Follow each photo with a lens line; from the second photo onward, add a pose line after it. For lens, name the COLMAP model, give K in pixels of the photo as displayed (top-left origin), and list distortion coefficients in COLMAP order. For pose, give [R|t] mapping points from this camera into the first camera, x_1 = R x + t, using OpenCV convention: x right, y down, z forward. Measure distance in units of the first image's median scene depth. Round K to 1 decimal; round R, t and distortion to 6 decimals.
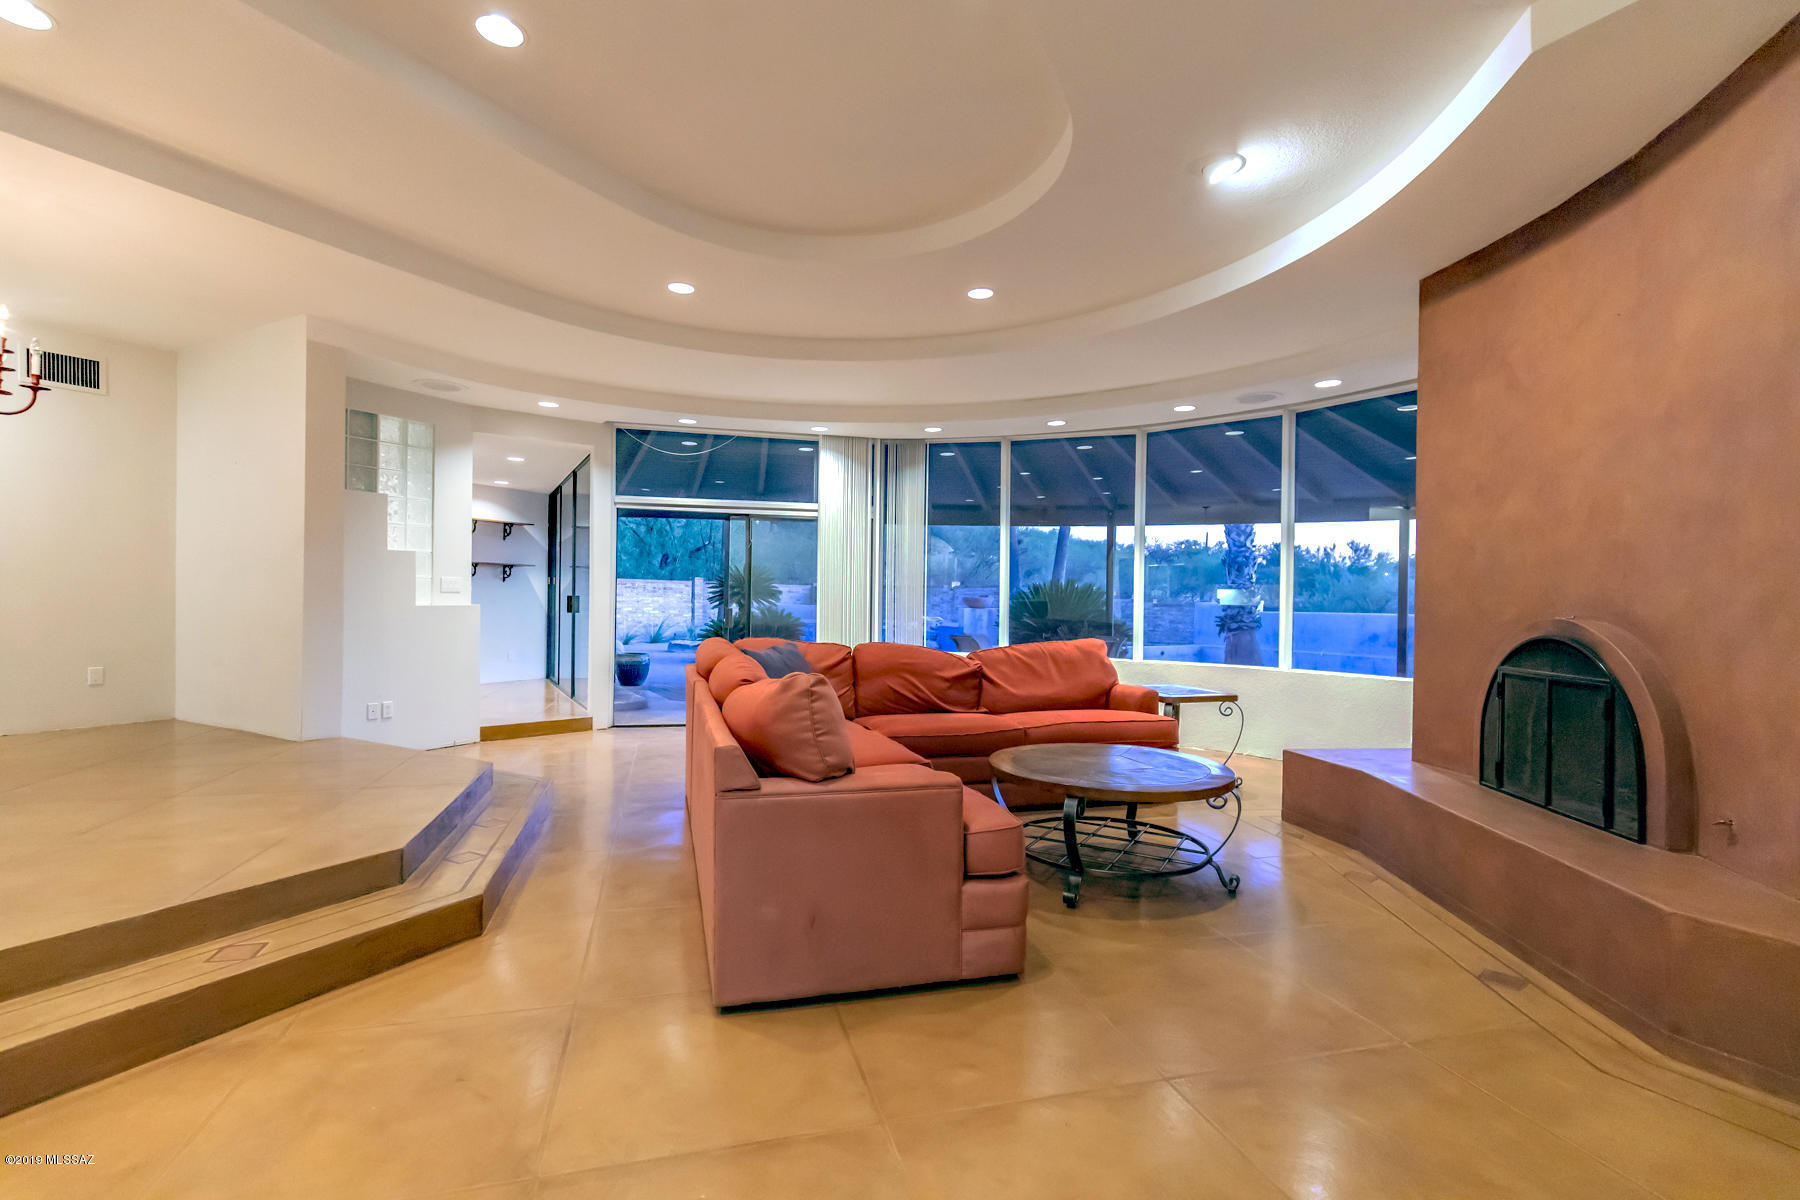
lens RADIAL K [[843.6, 0, 903.6], [0, 843.6, 616.8], [0, 0, 1]] dist [0.001777, -0.000176]
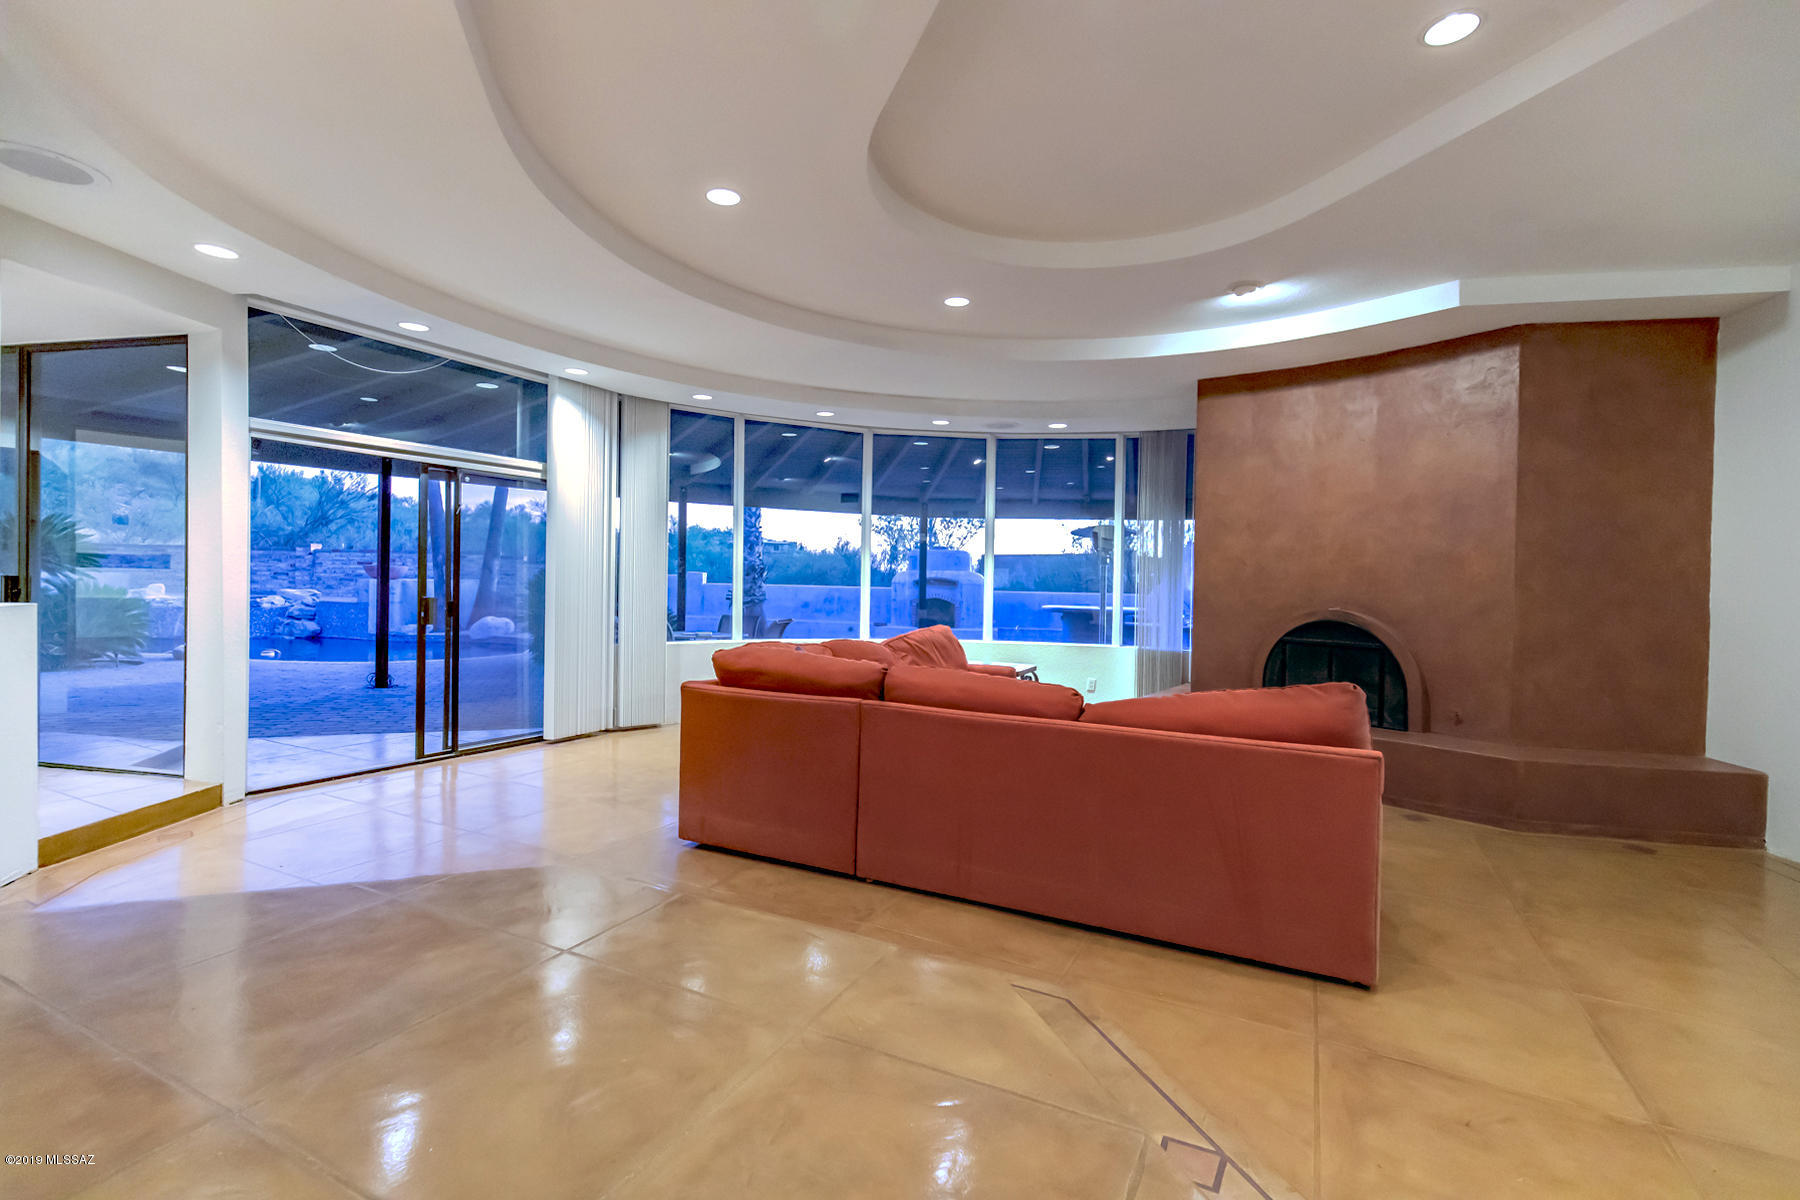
lens RADIAL K [[819.4, 0, 929.1], [0, 819.4, 596.5], [0, 0, 1]] dist [0.017963, -0.001105]
pose [[0.663381, -0.012759, 0.748173, -0.446231], [-0.001122, 0.999837, 0.018046, -0.023658], [-0.748281, -0.012811, 0.663258, 0.222521]]
